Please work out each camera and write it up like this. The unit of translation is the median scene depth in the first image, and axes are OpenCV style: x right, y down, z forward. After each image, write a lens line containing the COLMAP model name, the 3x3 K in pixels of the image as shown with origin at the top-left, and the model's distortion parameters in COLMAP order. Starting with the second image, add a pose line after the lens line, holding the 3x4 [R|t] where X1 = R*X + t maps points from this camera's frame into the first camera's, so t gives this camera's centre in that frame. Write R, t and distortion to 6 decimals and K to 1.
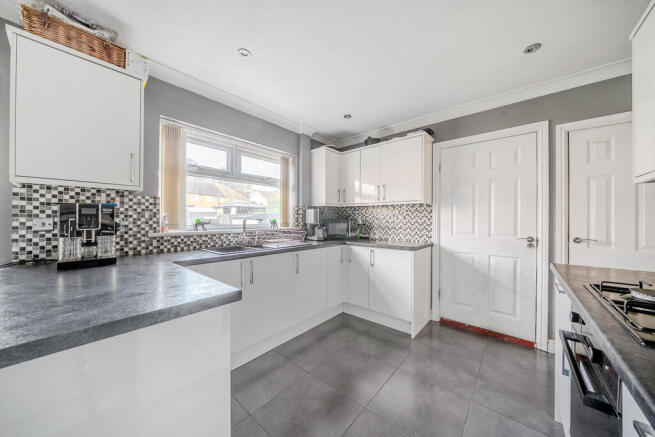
lens RADIAL K [[223.5, 0, 324.1], [0, 223.5, 218.8], [0, 0, 1]] dist [-0.002855, -0.000003]
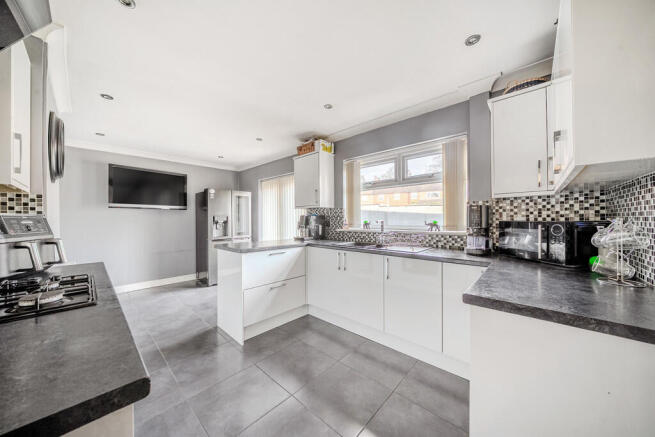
lens RADIAL K [[223.5, 0, 331.0], [0, 223.5, 219.4], [0, 0, 1]] dist [-0.002855, -0.000003]
pose [[-0.025642, -0.005058, -0.999658, 0.785782], [0.005393, 0.999972, -0.005198, -0.001620], [0.999657, -0.005525, -0.025614, 0.761315]]
